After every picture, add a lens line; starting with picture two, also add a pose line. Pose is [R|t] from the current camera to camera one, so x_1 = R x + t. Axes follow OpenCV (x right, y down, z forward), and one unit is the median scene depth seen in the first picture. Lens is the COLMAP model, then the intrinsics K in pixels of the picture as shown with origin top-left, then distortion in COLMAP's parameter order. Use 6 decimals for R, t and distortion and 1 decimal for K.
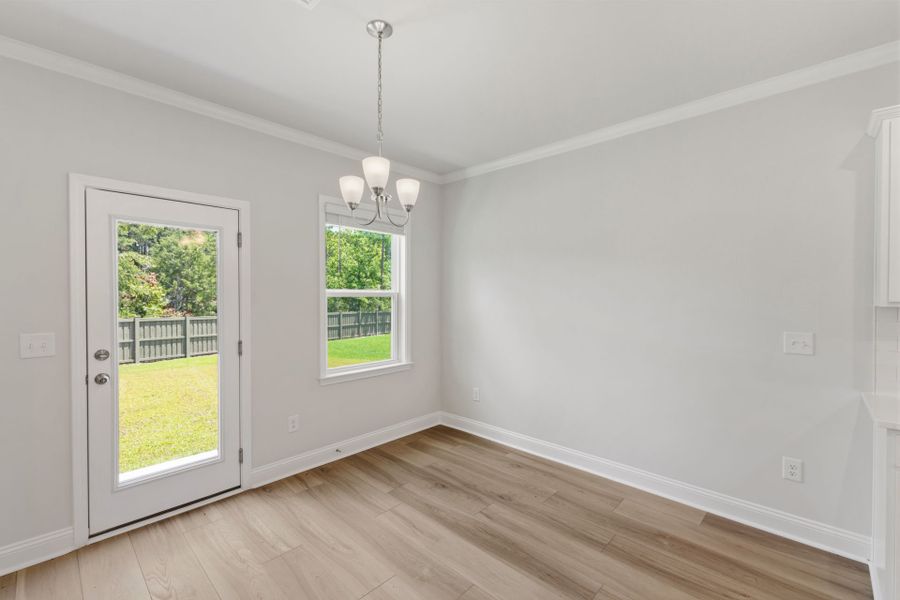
lens RADIAL K [[384.9, 0, 451.6], [0, 384.9, 299.9], [0, 0, 1]] dist [0.008031, -0.000757]
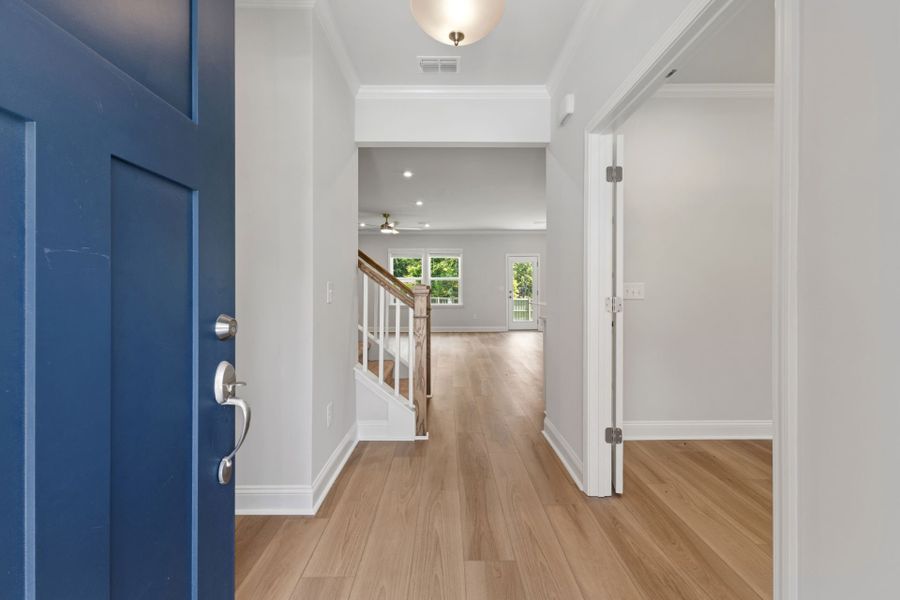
lens RADIAL K [[384.9, 0, 451.6], [0, 384.9, 299.9], [0, 0, 1]] dist [0.008031, -0.000757]
pose [[0.693374, 0.016152, -0.720397, 1.898481], [-0.002400, 0.999795, 0.020106, 0.143182], [0.720574, -0.012212, 0.693270, -2.650351]]
